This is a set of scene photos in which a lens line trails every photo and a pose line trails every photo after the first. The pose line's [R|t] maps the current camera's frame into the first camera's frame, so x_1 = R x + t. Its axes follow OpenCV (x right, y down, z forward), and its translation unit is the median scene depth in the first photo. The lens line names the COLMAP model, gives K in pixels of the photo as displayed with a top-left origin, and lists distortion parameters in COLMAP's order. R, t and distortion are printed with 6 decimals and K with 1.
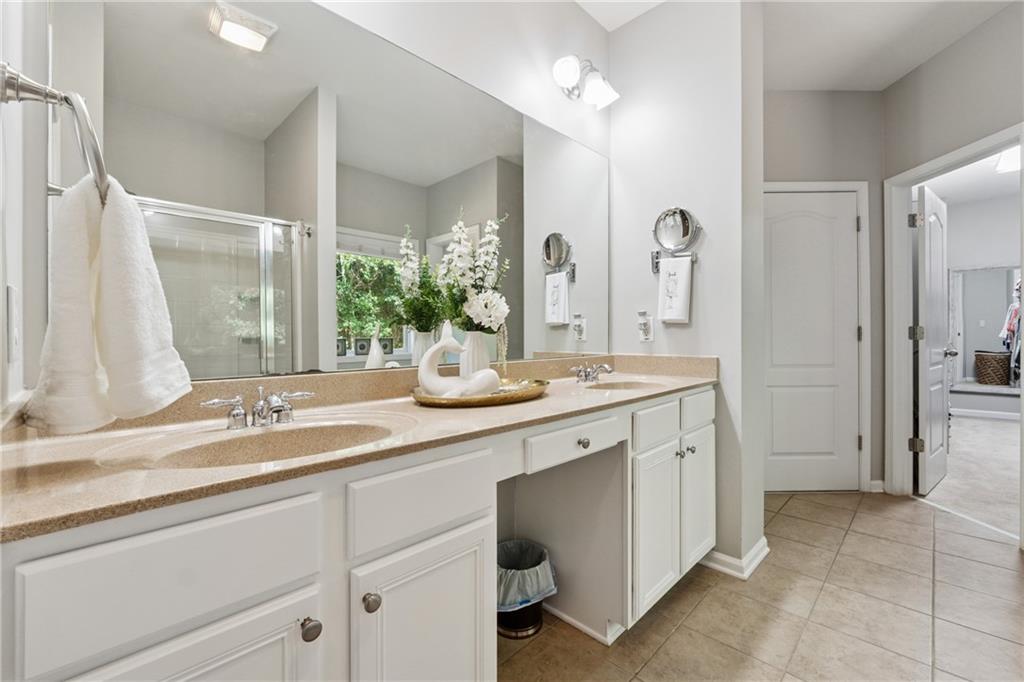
lens RADIAL K [[428.3, 0, 519.3], [0, 428.3, 334.7], [0, 0, 1]] dist [-0.006484, -0.000107]
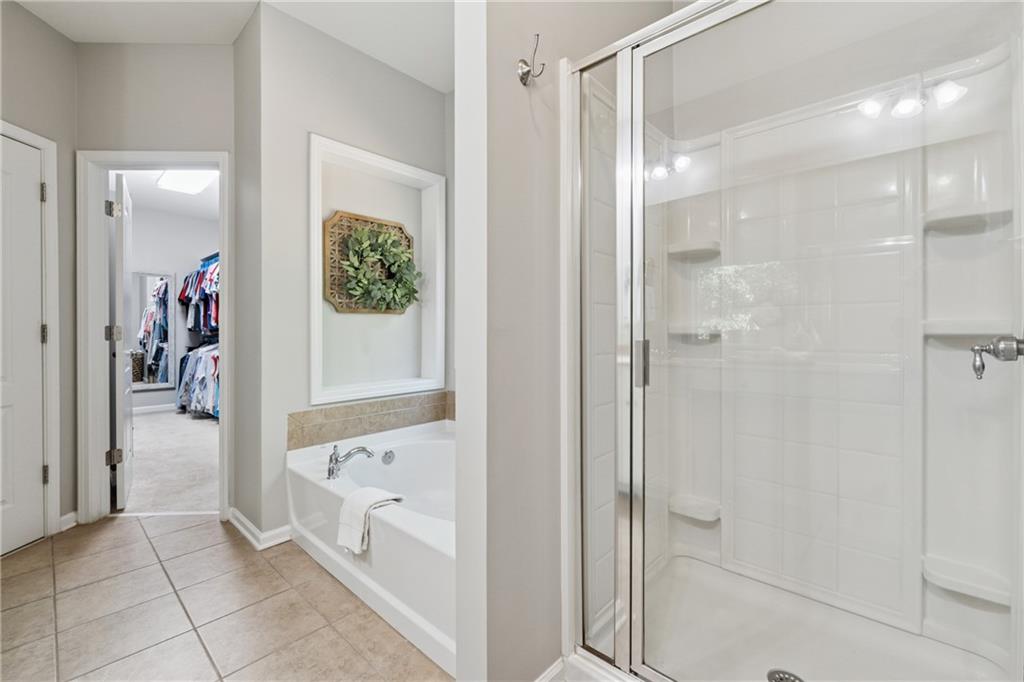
lens RADIAL K [[428.3, 0, 519.3], [0, 428.3, 334.7], [0, 0, 1]] dist [-0.006484, -0.000107]
pose [[-0.046154, 0.004041, 0.998926, -0.012712], [-0.002565, 0.999988, -0.004164, 0.000403], [-0.998931, -0.002755, -0.046143, 0.178929]]
